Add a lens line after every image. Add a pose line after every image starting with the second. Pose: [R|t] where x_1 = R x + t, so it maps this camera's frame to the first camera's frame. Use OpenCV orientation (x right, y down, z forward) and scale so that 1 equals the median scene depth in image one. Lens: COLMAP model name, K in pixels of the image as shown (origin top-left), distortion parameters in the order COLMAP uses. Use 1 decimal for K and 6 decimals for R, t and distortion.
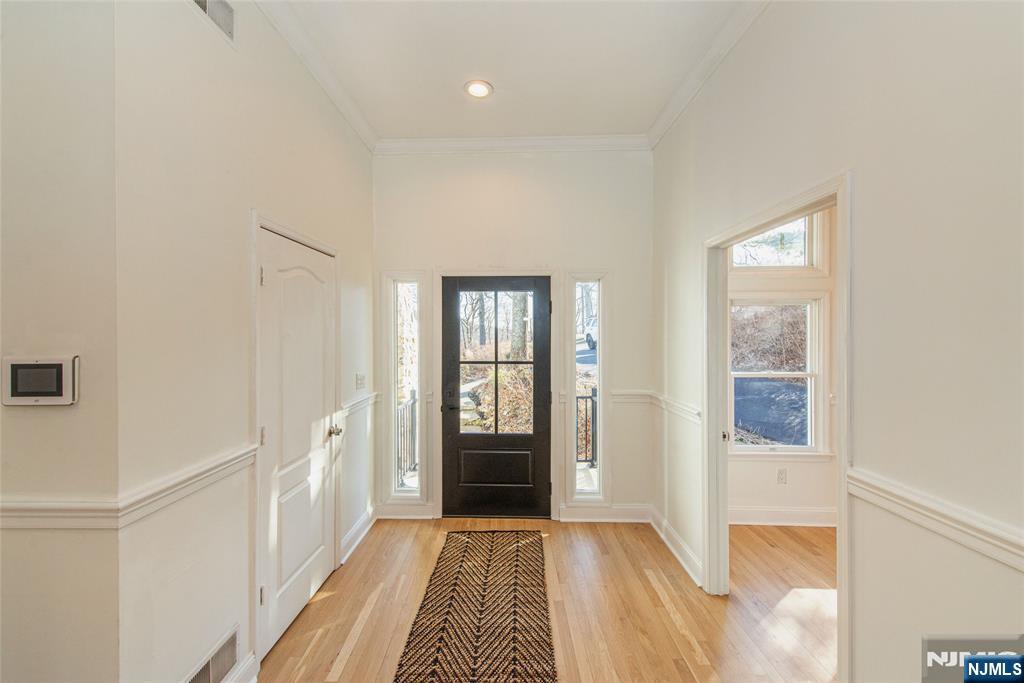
lens RADIAL K [[401.8, 0, 512.0], [0, 401.8, 341.5], [0, 0, 1]] dist [-0.000308, -0.000017]
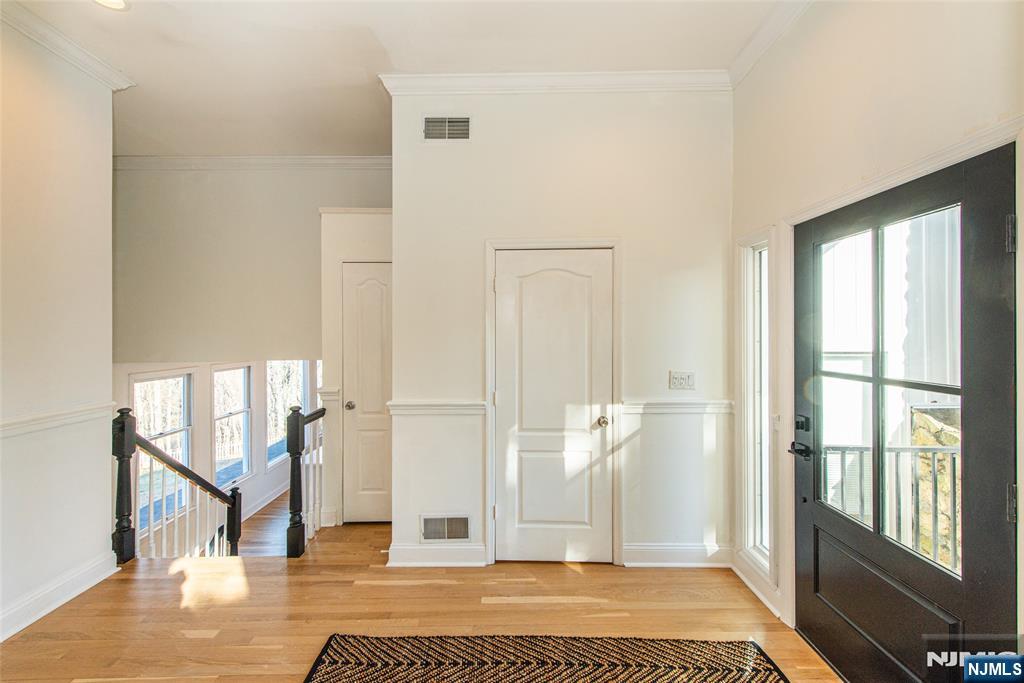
lens RADIAL K [[416.5, 0, 508.6], [0, 416.5, 338.6], [0, 0, 1]] dist [0.017395, -0.007324]
pose [[-0.014360, 0.014376, -0.999794, 0.503118], [-0.011988, 0.999822, 0.014548, 0.002740], [0.999825, 0.012195, -0.014185, 0.646183]]
